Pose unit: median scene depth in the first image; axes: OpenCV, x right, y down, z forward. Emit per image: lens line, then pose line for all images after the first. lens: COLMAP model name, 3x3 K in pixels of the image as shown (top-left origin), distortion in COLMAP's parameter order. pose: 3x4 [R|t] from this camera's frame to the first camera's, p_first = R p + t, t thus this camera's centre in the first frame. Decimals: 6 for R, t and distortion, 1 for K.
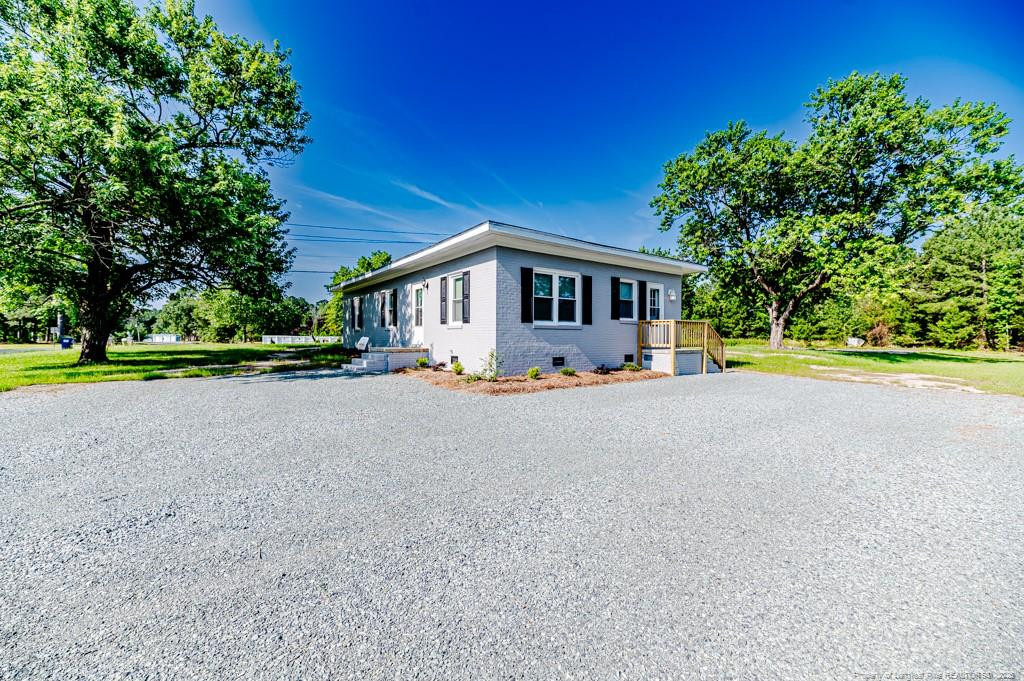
lens RADIAL K [[398.7, 0, 512.0], [0, 398.7, 340.5], [0, 0, 1]] dist [0.017358, -0.005869]
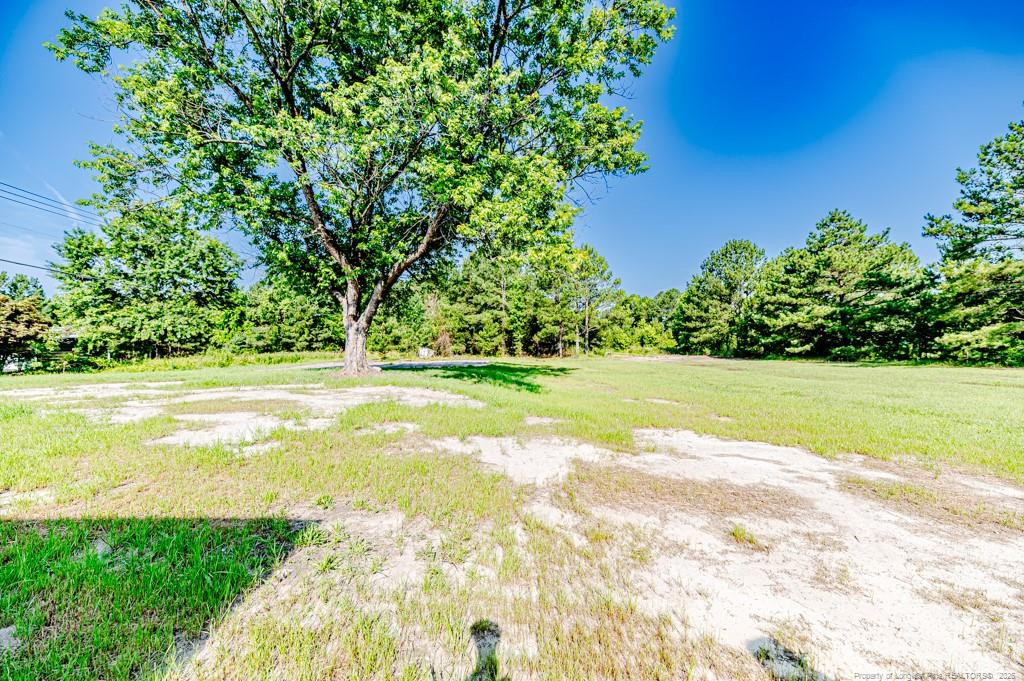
lens RADIAL K [[398.7, 0, 512.0], [0, 398.7, 340.5], [0, 0, 1]] dist [0.017358, -0.005869]
pose [[0.555698, -0.006199, 0.831361, 0.206686], [0.030251, 0.999461, -0.012768, -0.005975], [-0.830834, 0.032245, 0.555586, 0.330182]]
